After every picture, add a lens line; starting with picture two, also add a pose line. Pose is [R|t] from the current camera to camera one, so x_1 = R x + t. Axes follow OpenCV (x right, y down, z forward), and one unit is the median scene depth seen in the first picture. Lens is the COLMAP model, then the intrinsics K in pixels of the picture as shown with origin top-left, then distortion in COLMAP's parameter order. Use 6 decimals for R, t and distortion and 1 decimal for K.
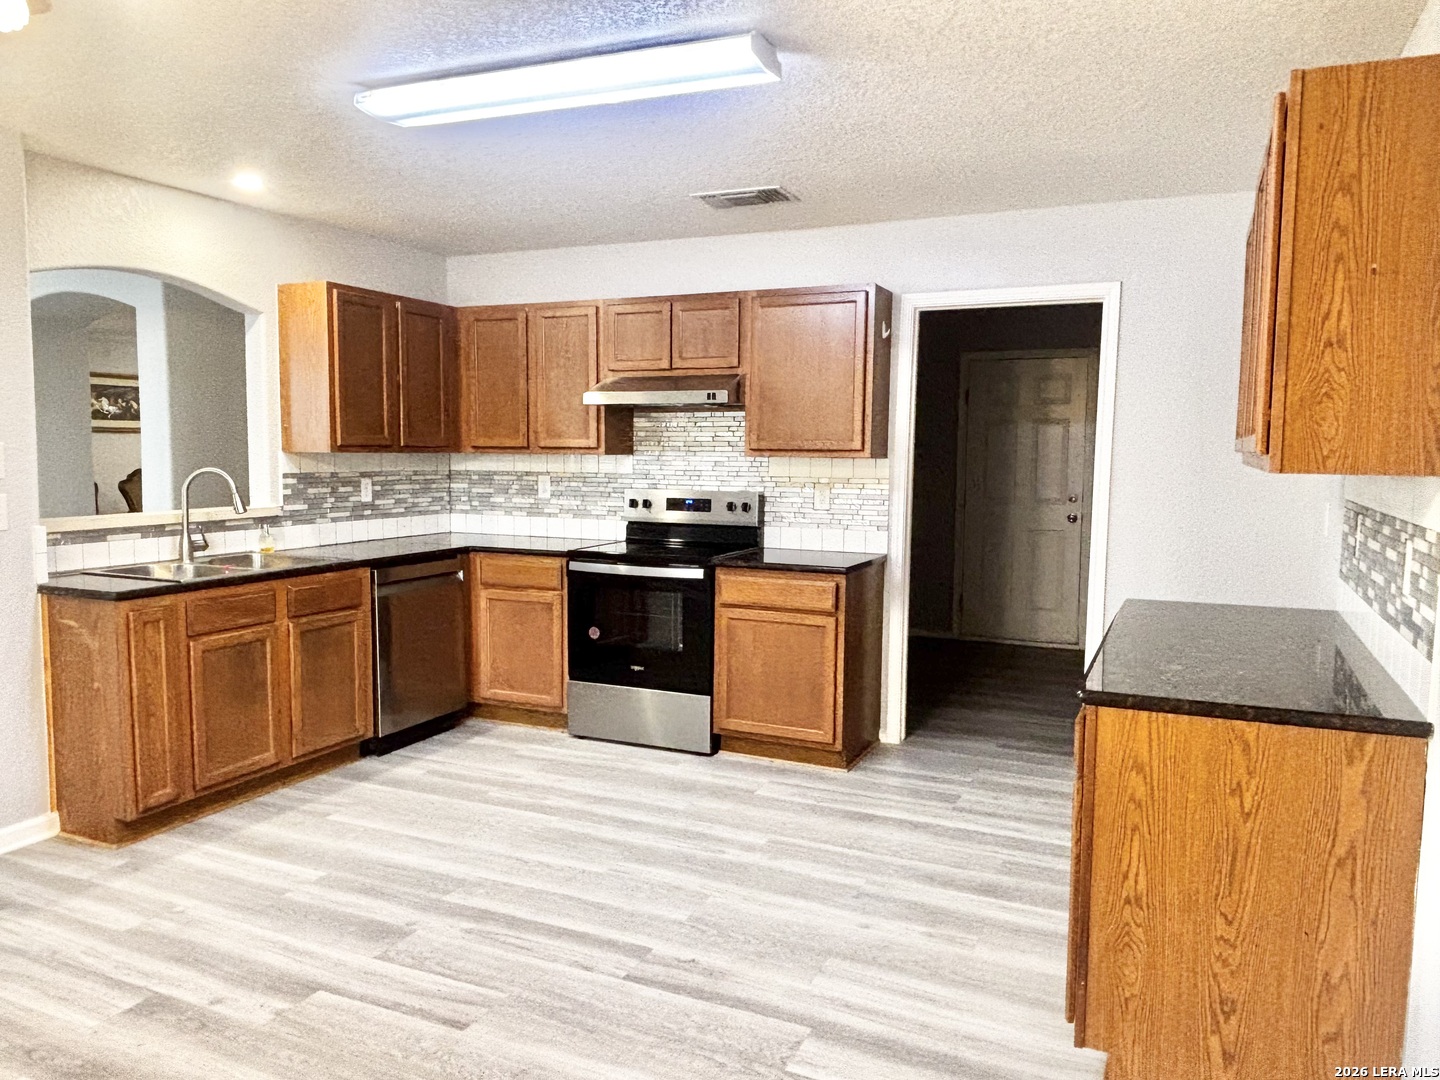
lens RADIAL K [[1048.6, 0, 713.5], [0, 1048.6, 543.5], [0, 0, 1]] dist [0.091036, -0.140389]
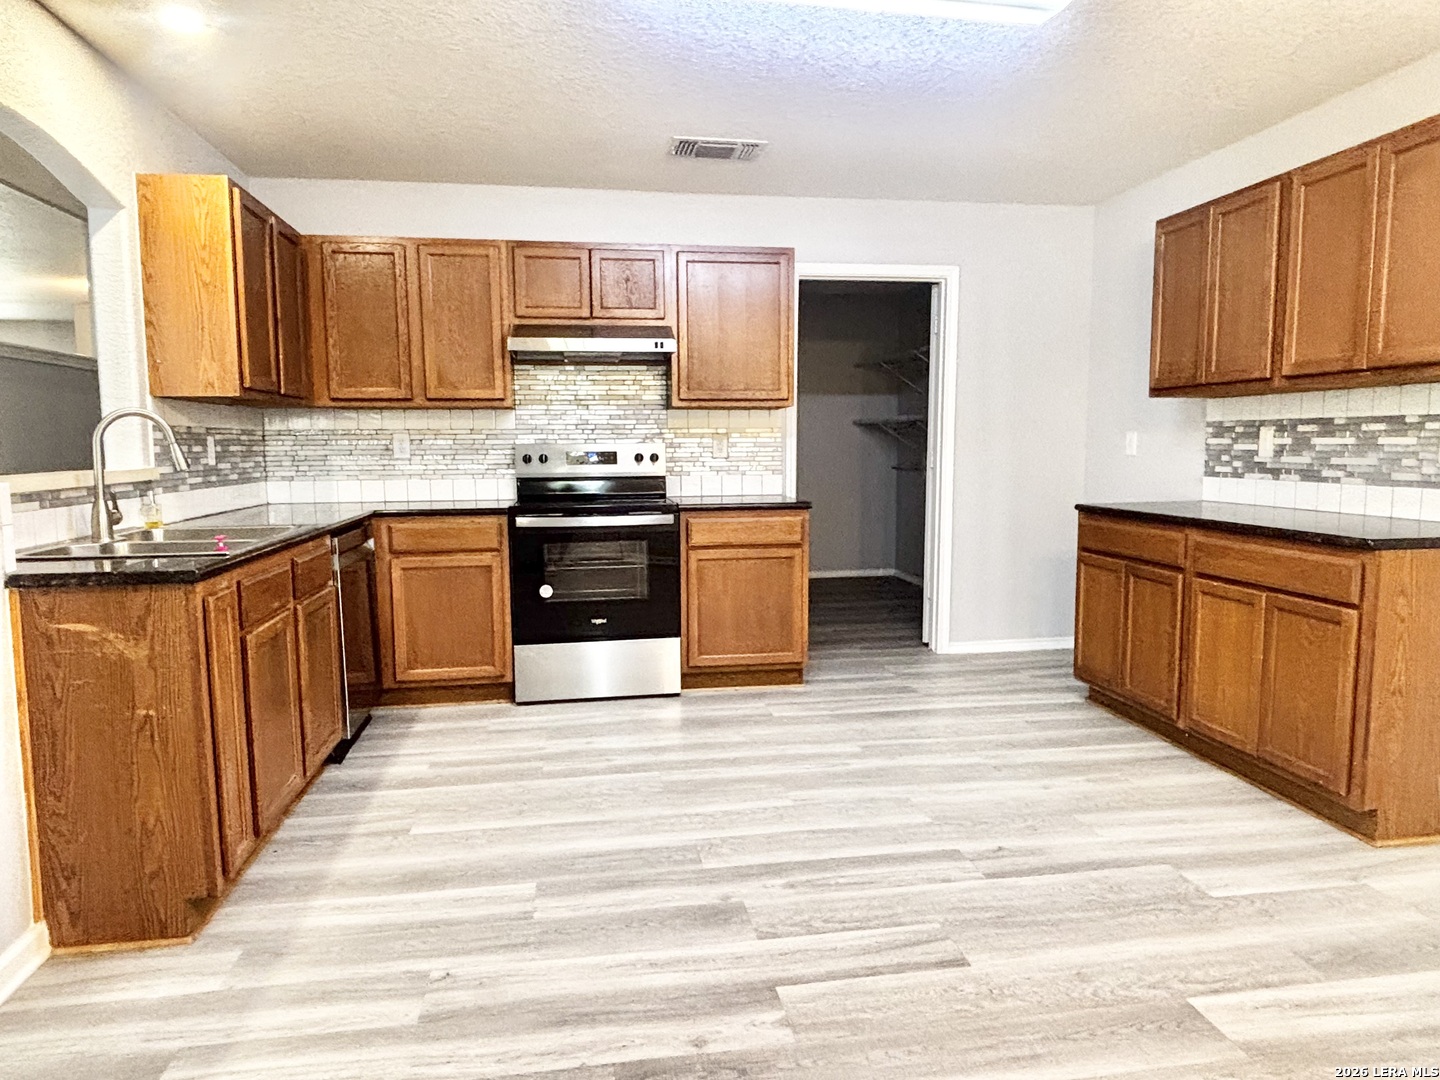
lens RADIAL K [[899.4, 0, 720.0], [0, 899.4, 540.0], [0, 0, 1]] dist [0.046943, -0.063728]
pose [[0.830008, -0.074677, 0.552729, -0.455582], [0.065848, 0.997186, 0.035845, 0.020826], [-0.553850, 0.006645, 0.832590, 0.245679]]
